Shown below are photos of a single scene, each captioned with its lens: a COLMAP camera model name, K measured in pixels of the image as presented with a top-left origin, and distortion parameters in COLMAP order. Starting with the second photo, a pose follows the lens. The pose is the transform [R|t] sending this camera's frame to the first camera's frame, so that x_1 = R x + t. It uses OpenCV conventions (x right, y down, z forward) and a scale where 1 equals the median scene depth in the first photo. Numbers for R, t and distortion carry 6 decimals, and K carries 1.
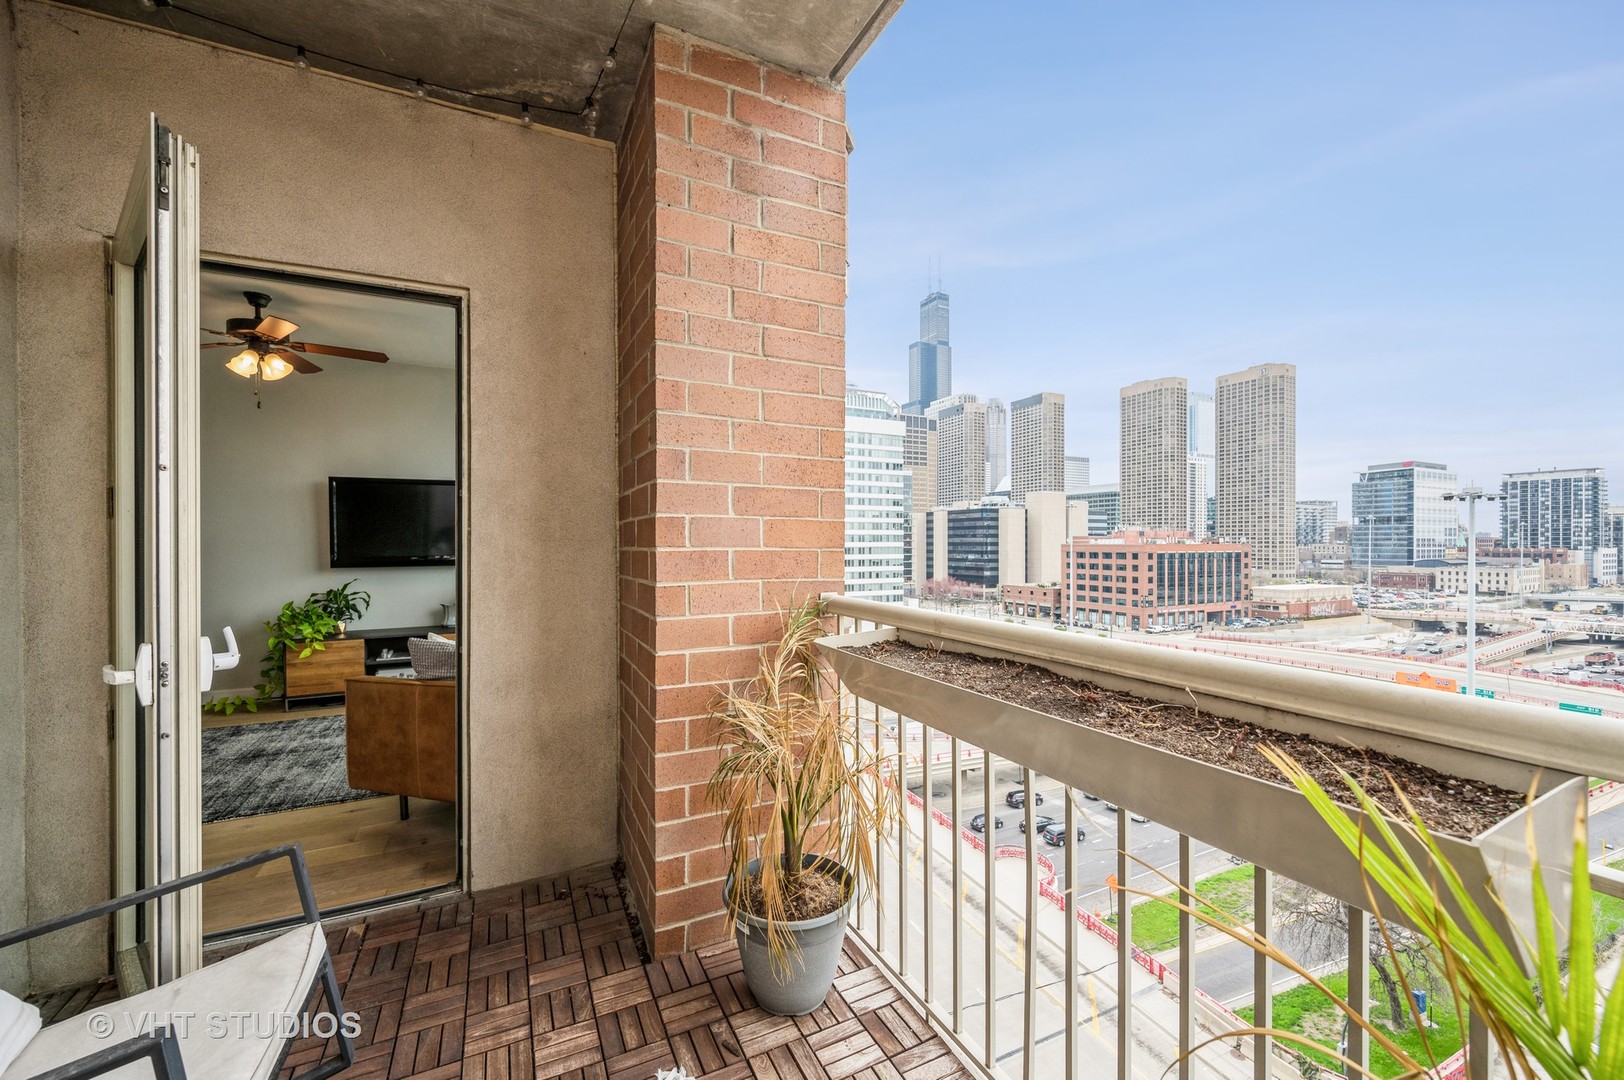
lens RADIAL K [[638.5, 0, 813.8], [0, 638.5, 542.3], [0, 0, 1]] dist [-0.002013, -0.000647]
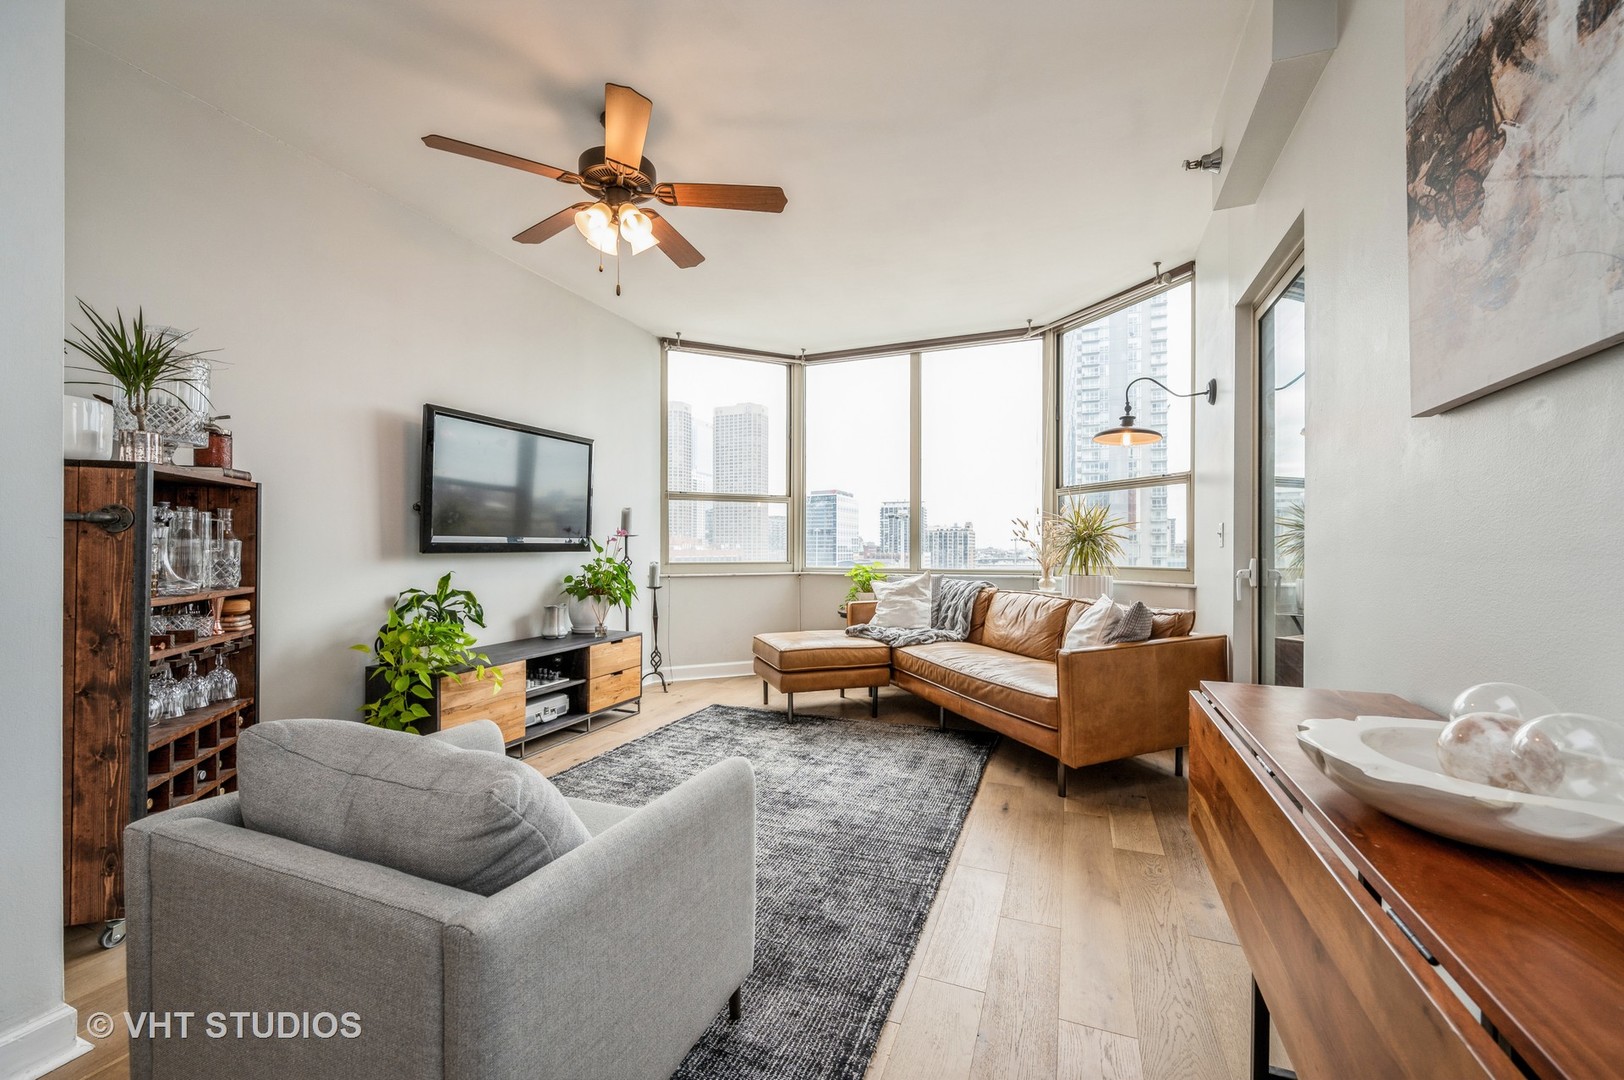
lens RADIAL K [[638.5, 0, 805.4], [0, 638.5, 543.7], [0, 0, 1]] dist [-0.002013, -0.000647]
pose [[0.758315, 0.006336, 0.651857, -1.324426], [-0.001363, 0.999966, -0.008134, 0.051735], [-0.651886, 0.005280, 0.758298, 0.440336]]
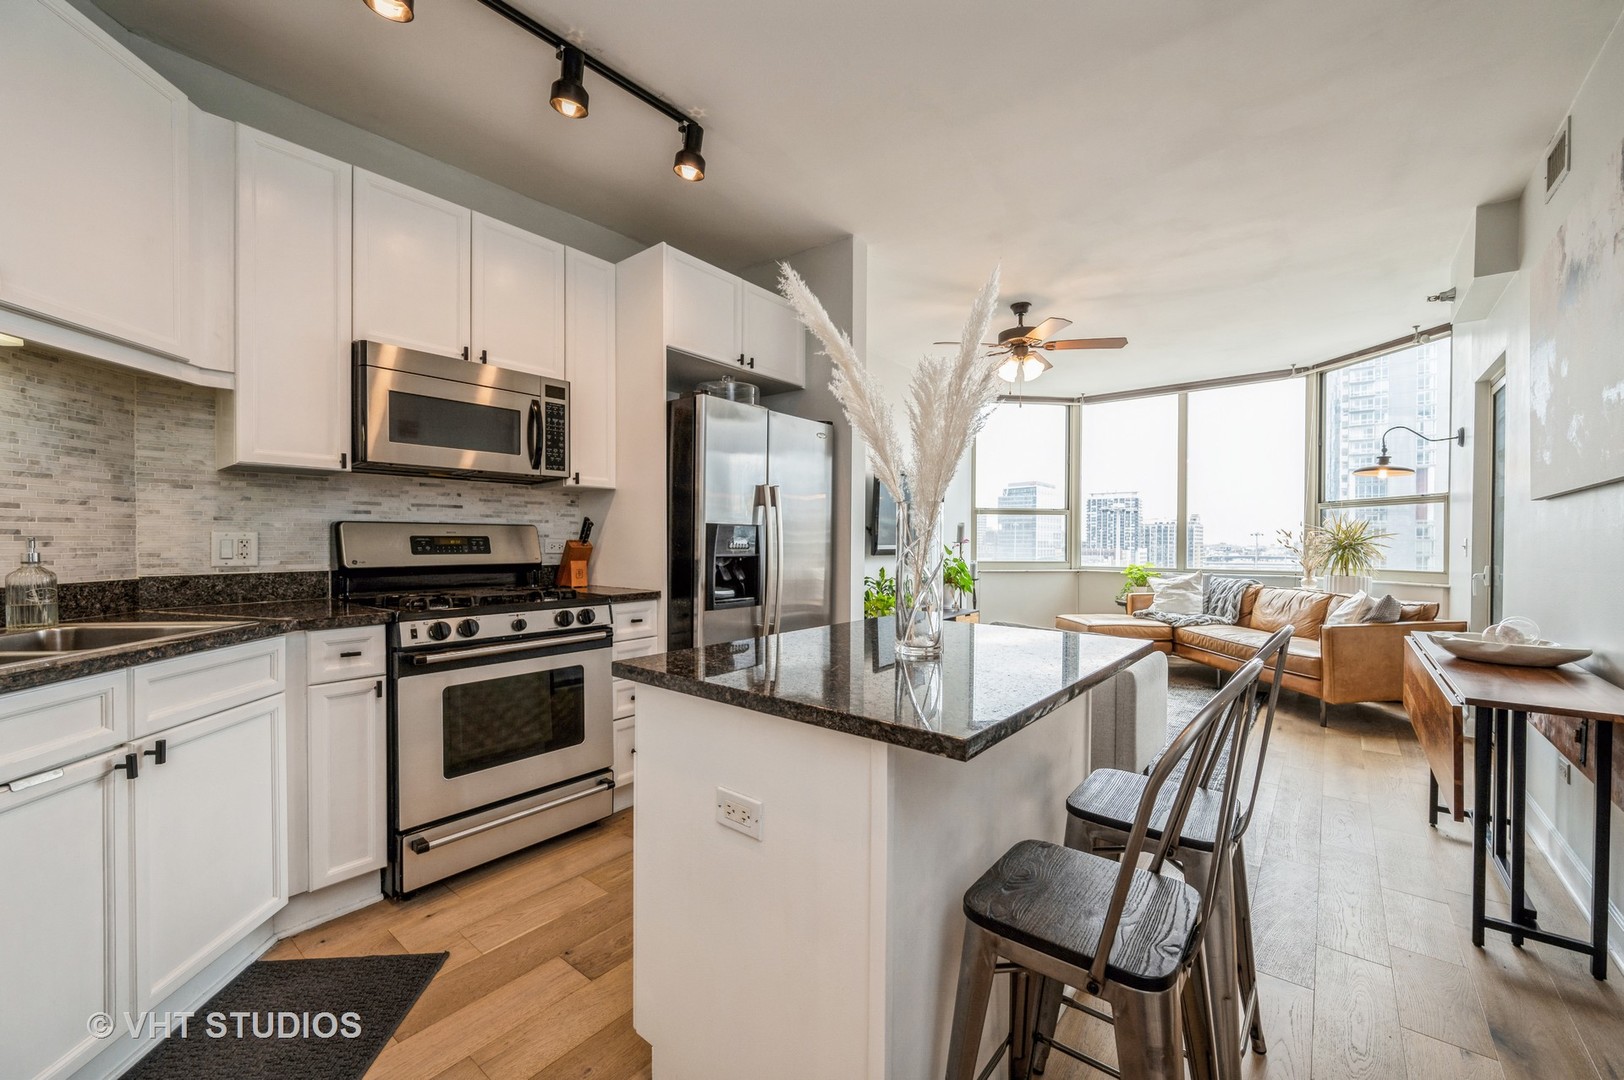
lens RADIAL K [[638.5, 0, 816.1], [0, 638.5, 544.5], [0, 0, 1]] dist [-0.002013, -0.000647]
pose [[0.911685, 0.003756, 0.410872, -1.892892], [-0.004943, 0.999986, 0.001828, 0.029844], [-0.410859, -0.003698, 0.911691, 0.153779]]
